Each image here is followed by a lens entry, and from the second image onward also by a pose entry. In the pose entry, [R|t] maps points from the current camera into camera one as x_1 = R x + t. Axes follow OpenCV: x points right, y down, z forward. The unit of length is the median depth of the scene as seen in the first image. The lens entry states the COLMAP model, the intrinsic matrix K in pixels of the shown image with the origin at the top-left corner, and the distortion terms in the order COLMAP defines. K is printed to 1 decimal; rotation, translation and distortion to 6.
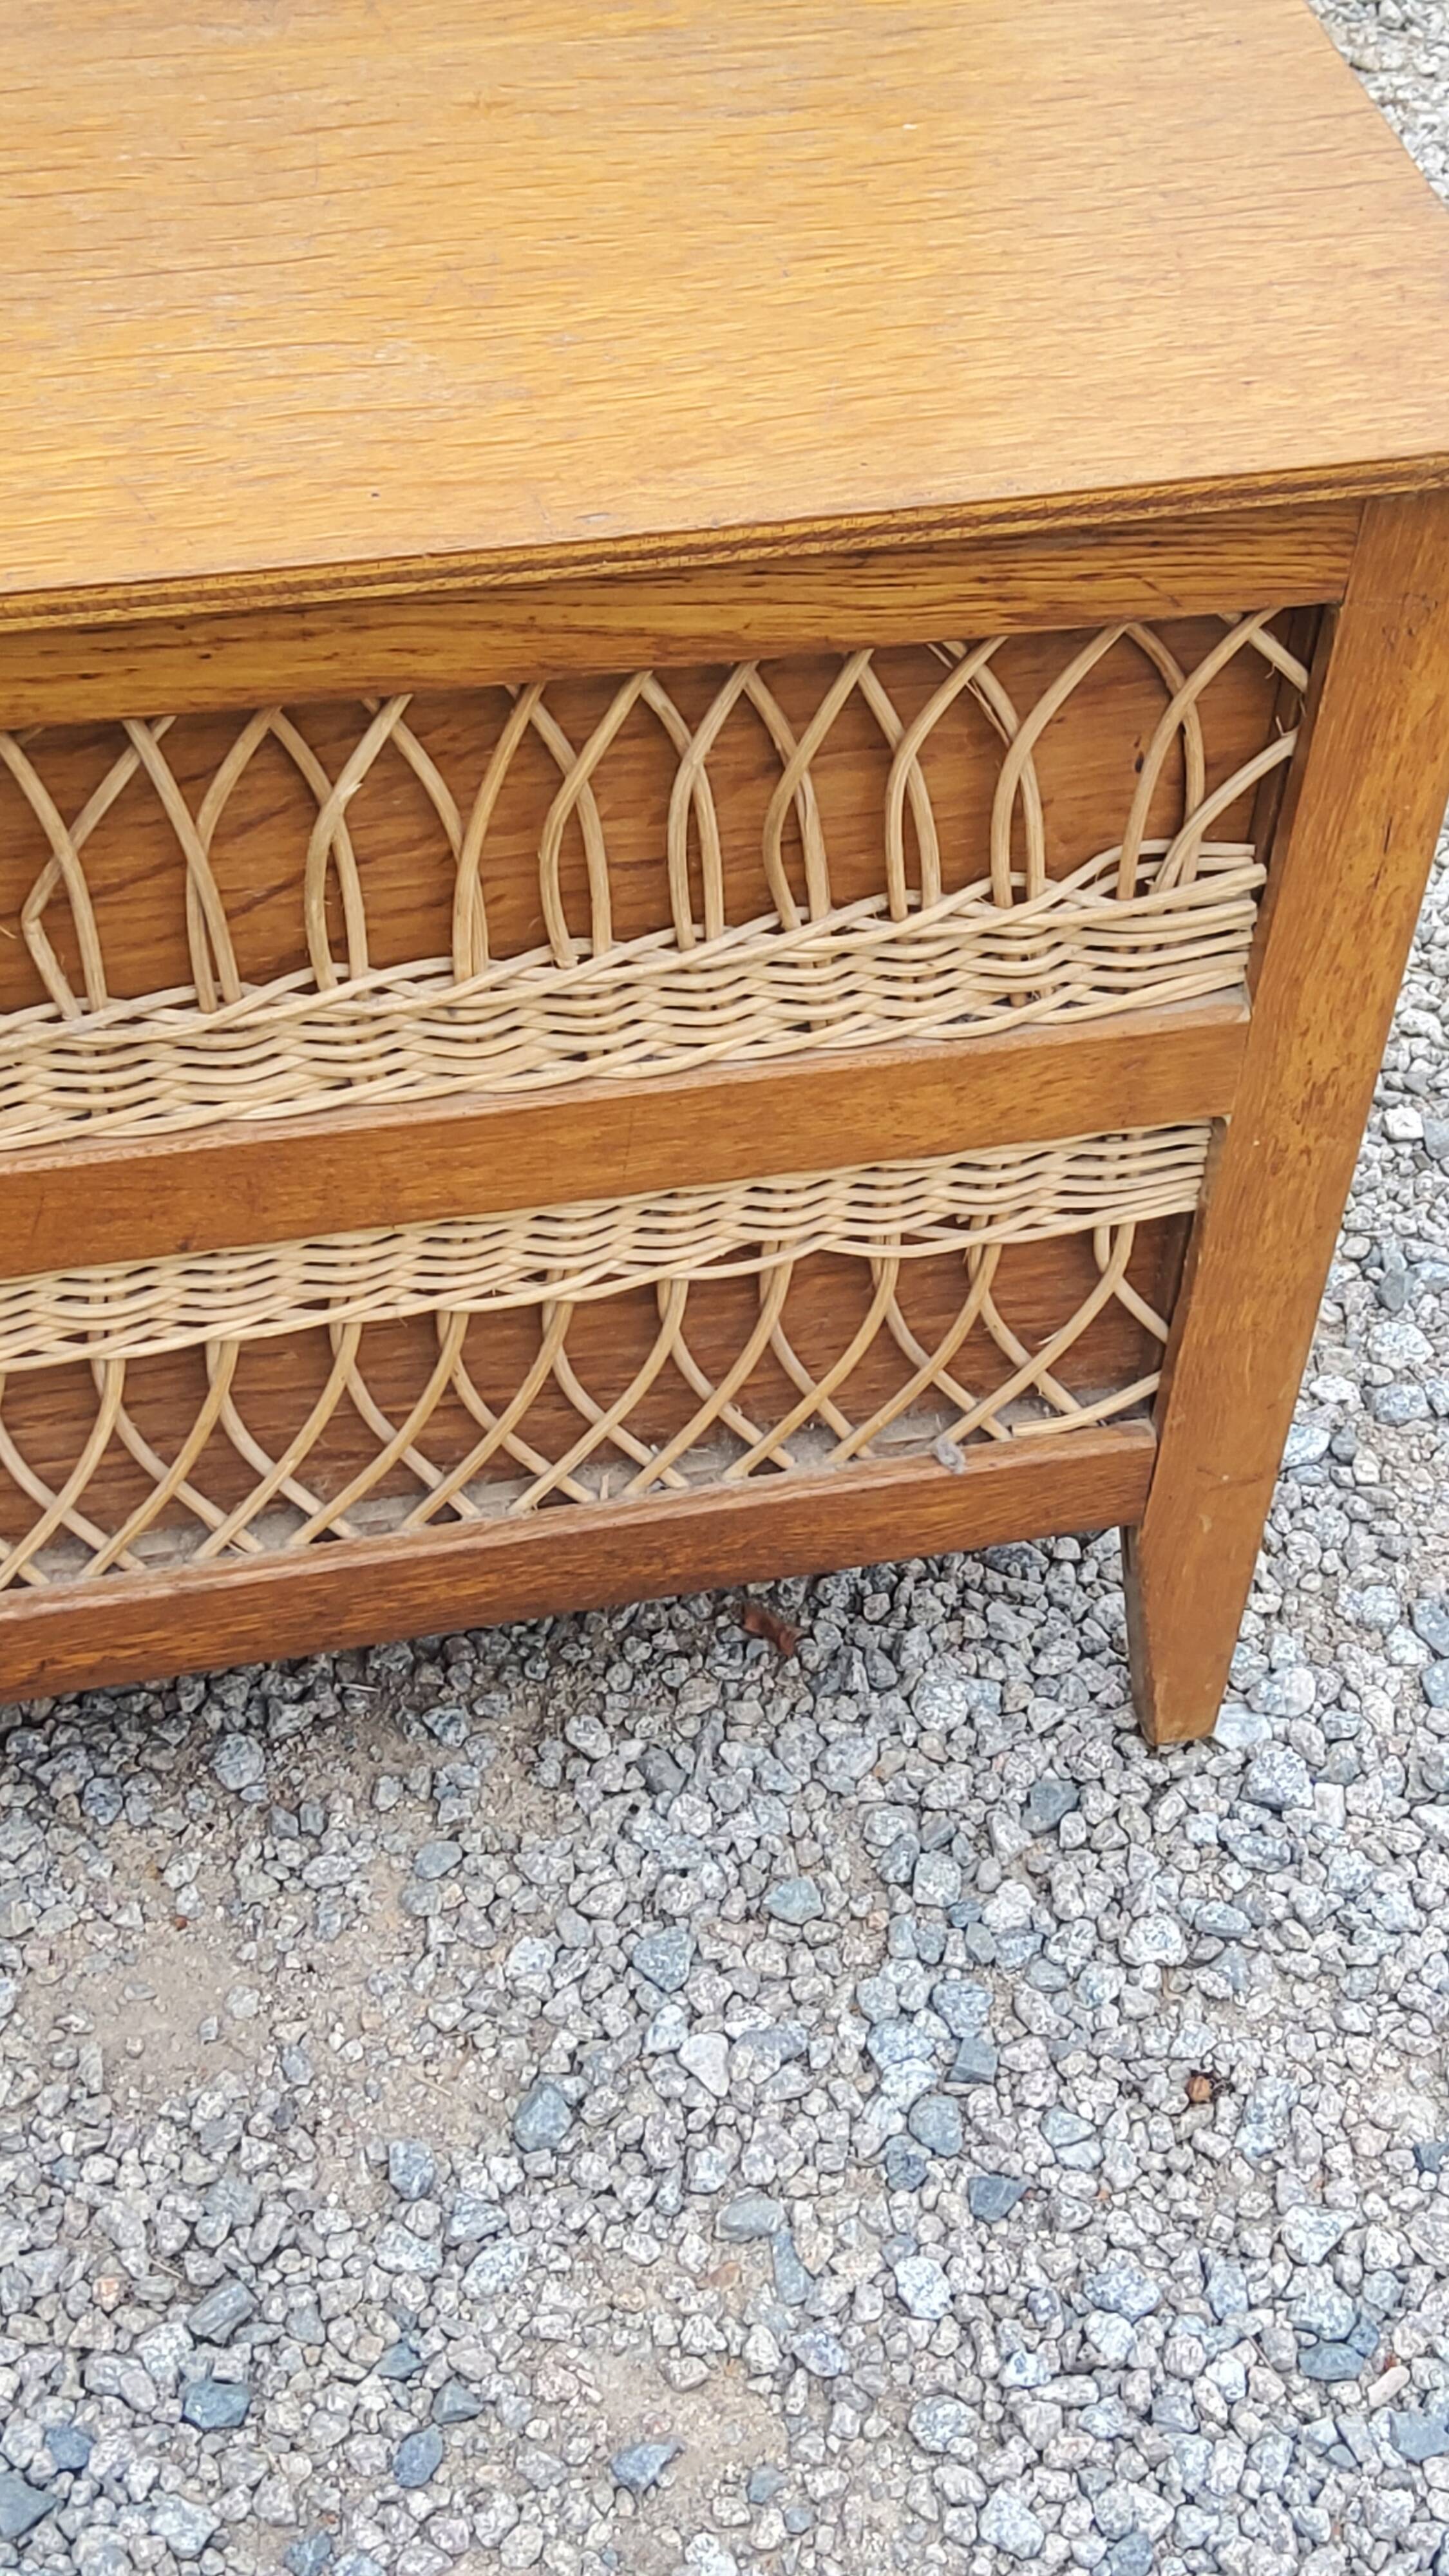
lens RADIAL K [[3866.0, 0, 746.5], [0, 3866.0, 1271.8], [0, 0, 1]] dist [0.117167, 0.000000]
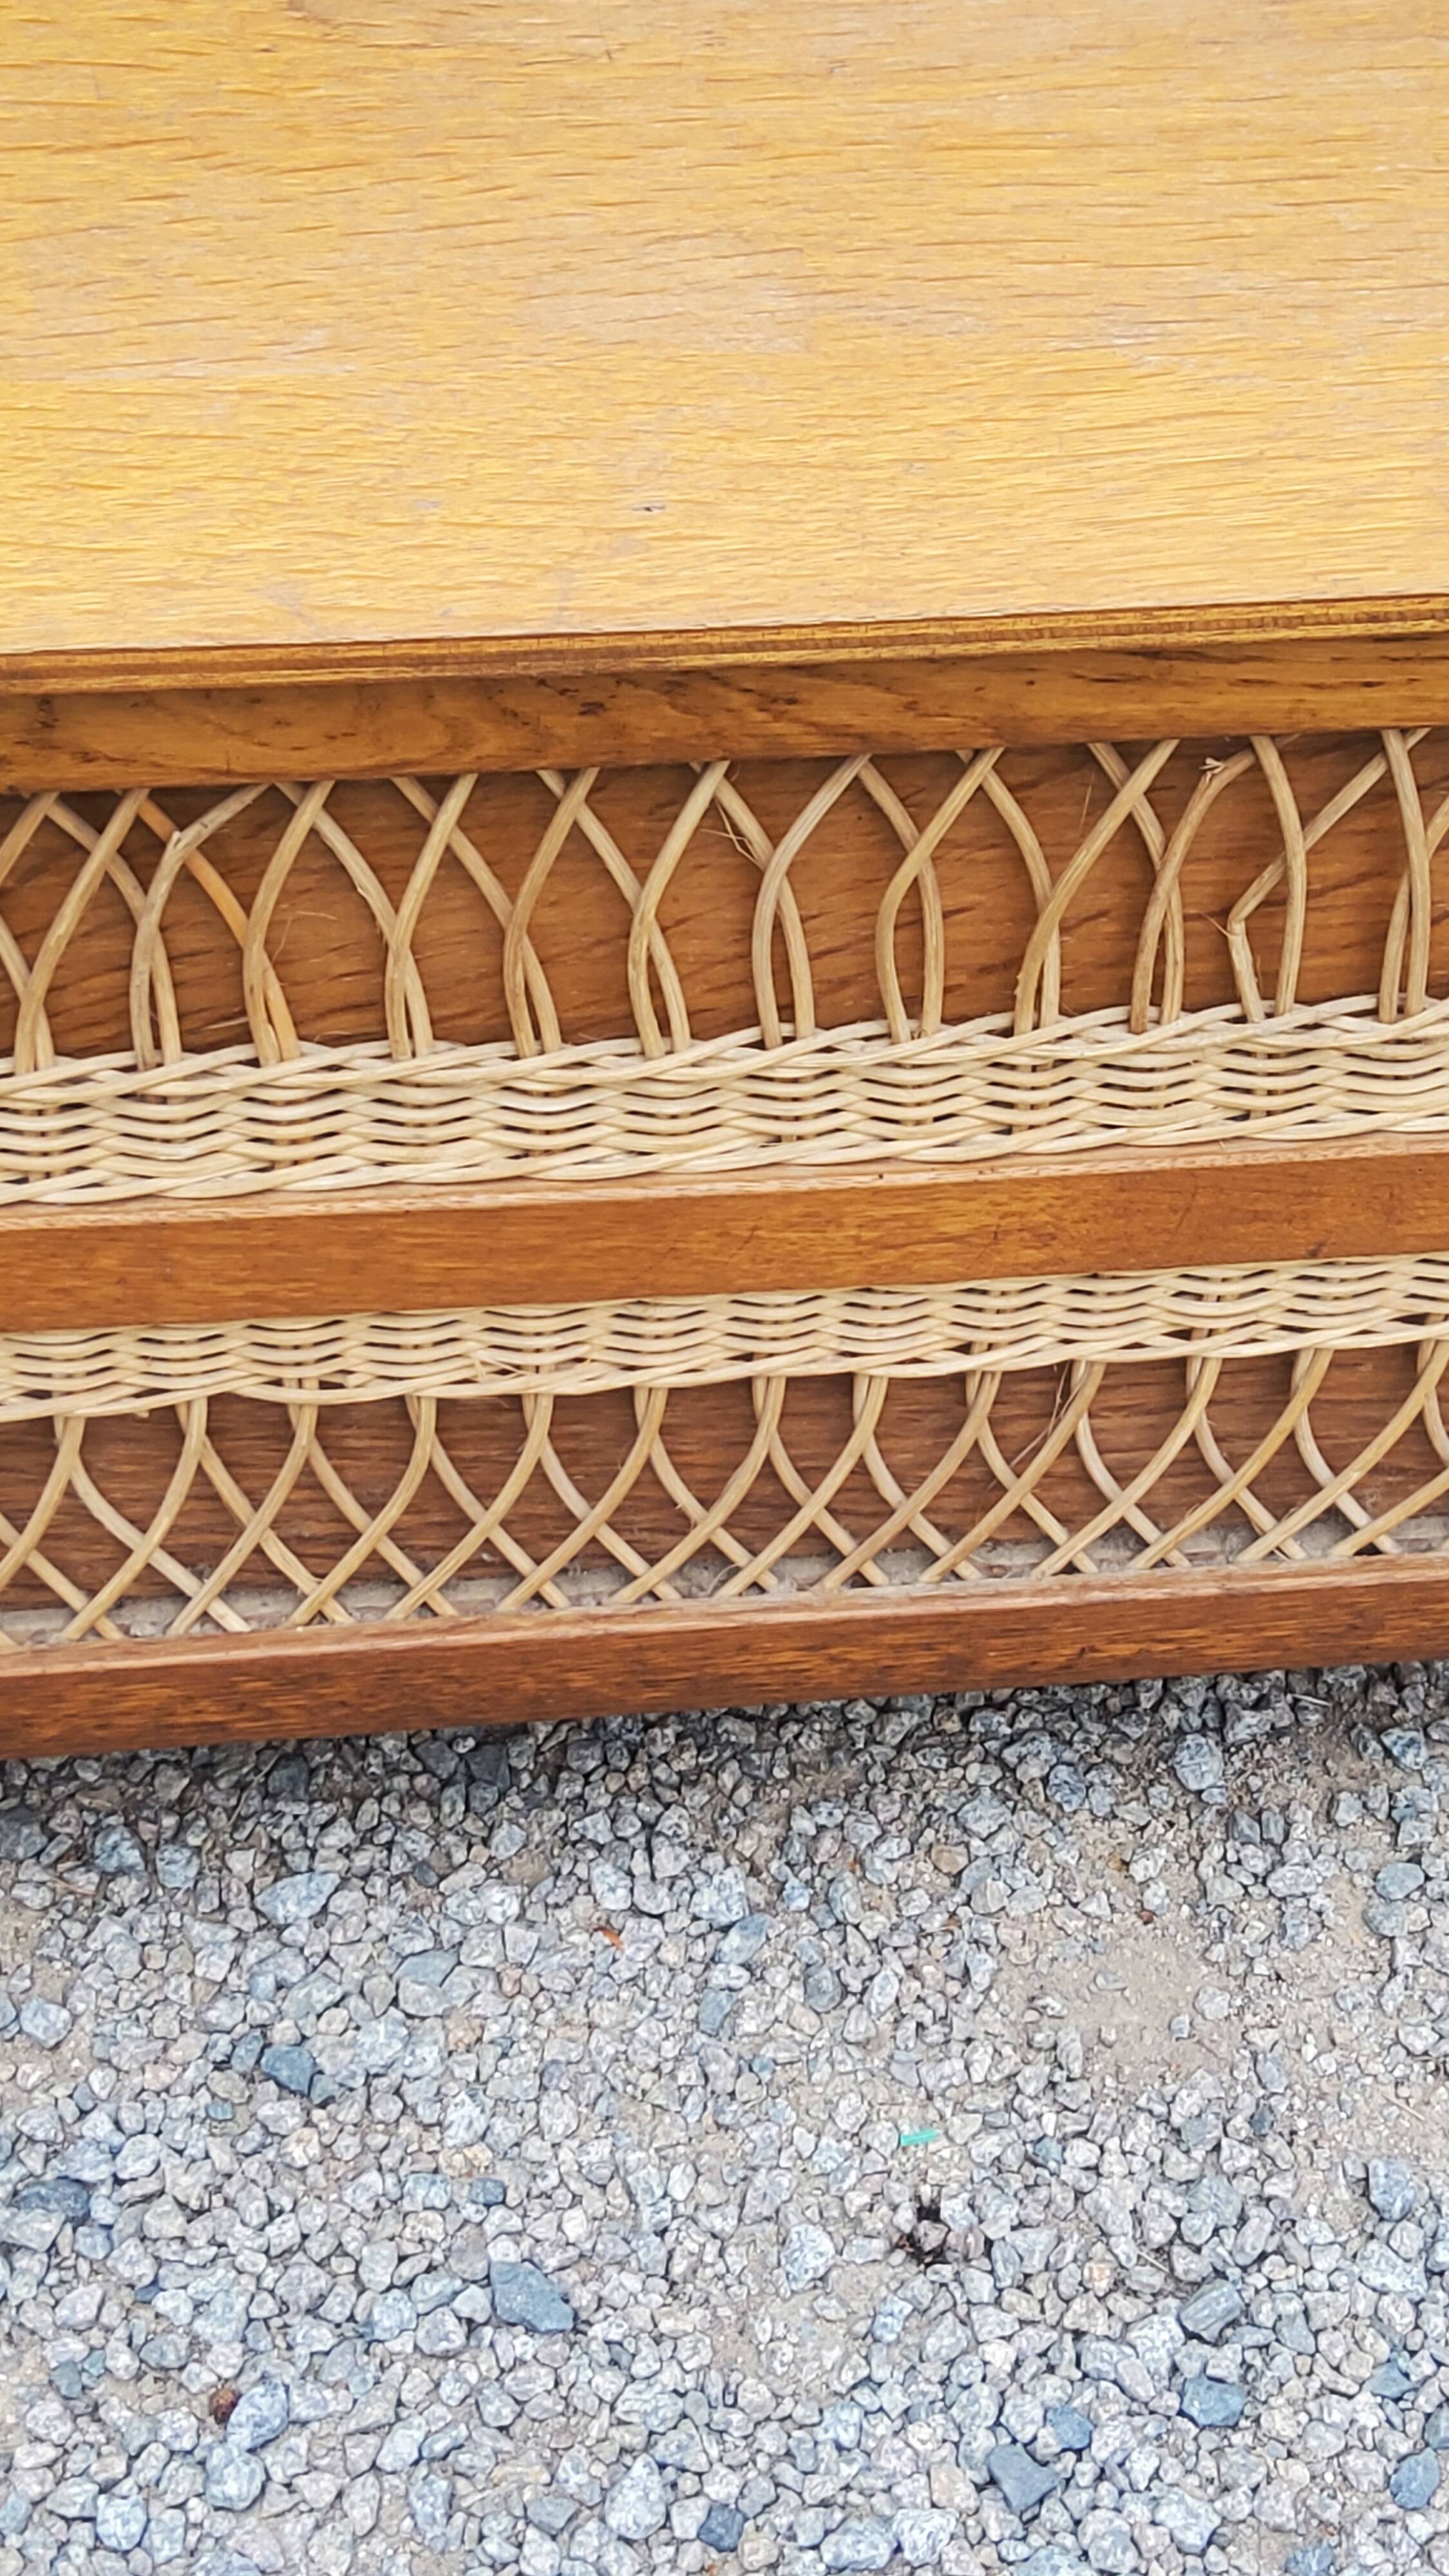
lens RADIAL K [[3866.0, 0, 753.6], [0, 3866.0, 1274.5], [0, 0, 1]] dist [0.117167, 0.000000]
pose [[0.990611, 0.075165, -0.114194, -0.156896], [-0.075260, 0.997158, 0.003486, 0.005957], [0.114132, 0.005141, 0.993452, -0.012559]]
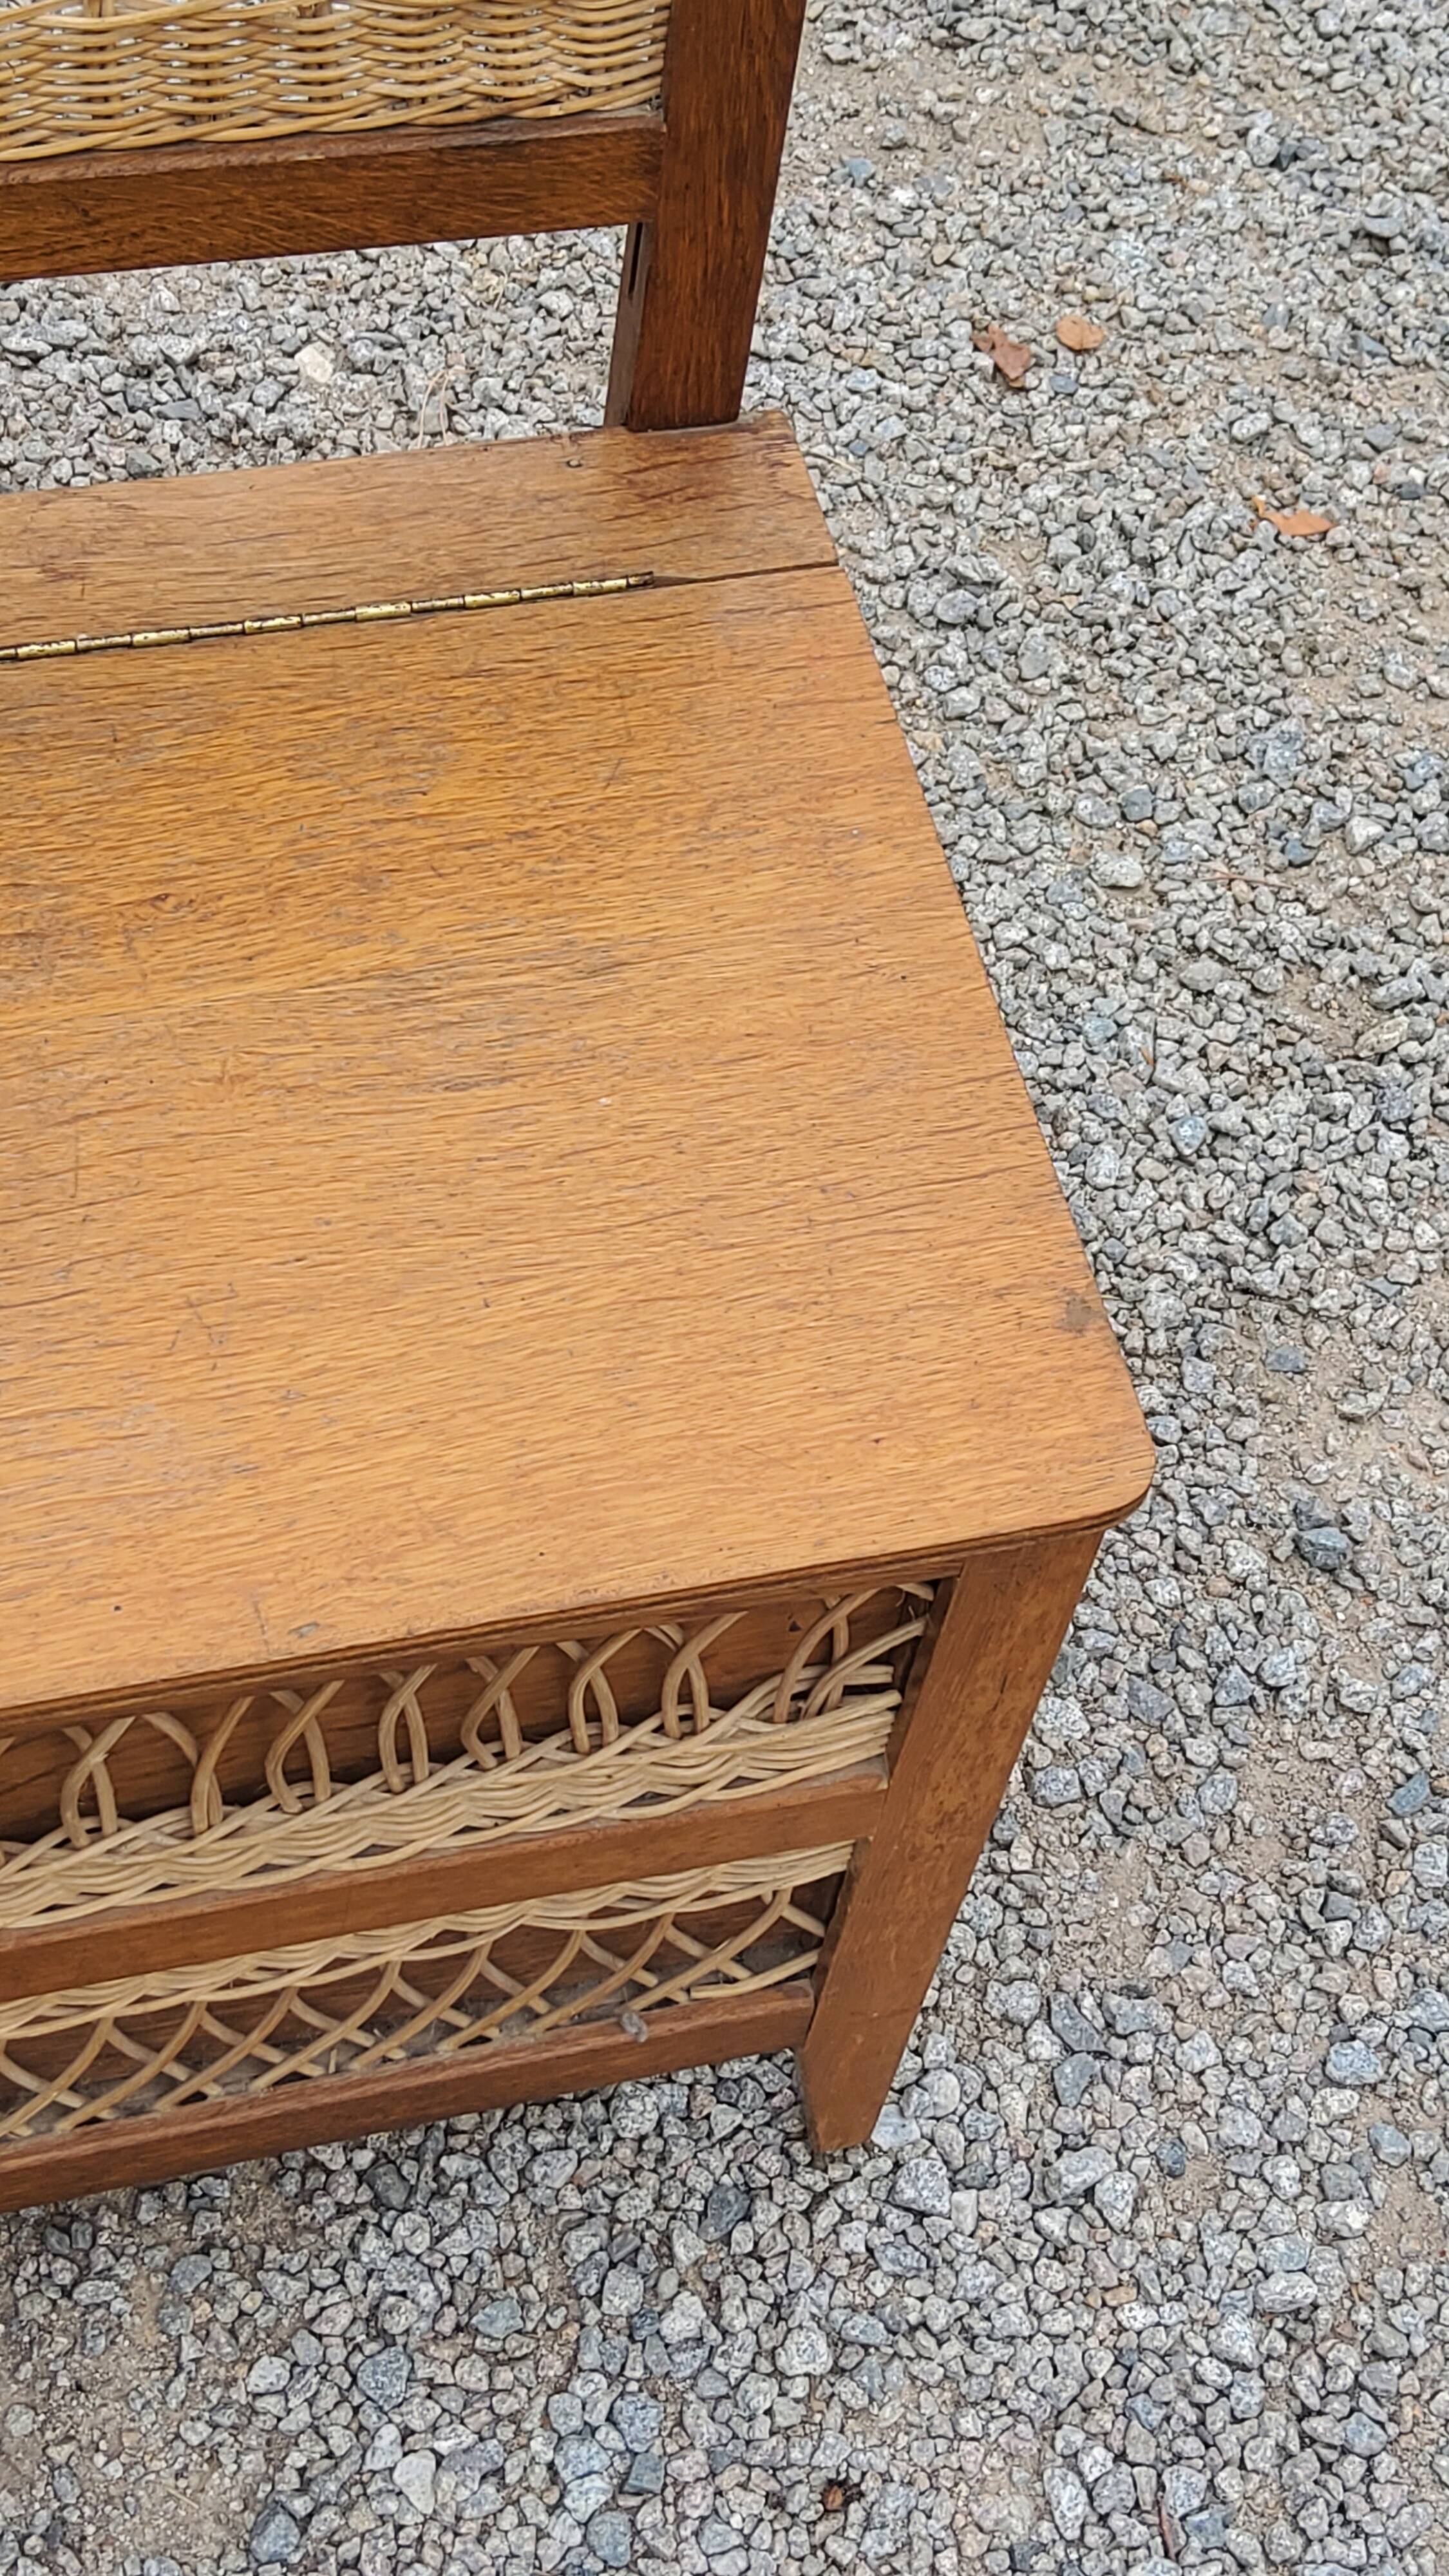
lens RADIAL K [[3866.0, 0, 731.4], [0, 3866.0, 1282.5], [0, 0, 1]] dist [0.117167, 0.000000]
pose [[0.998905, 0.023821, 0.040274, 0.030450], [-0.031066, 0.981266, 0.190139, -0.404753], [-0.034991, -0.191182, 0.980931, -0.102371]]
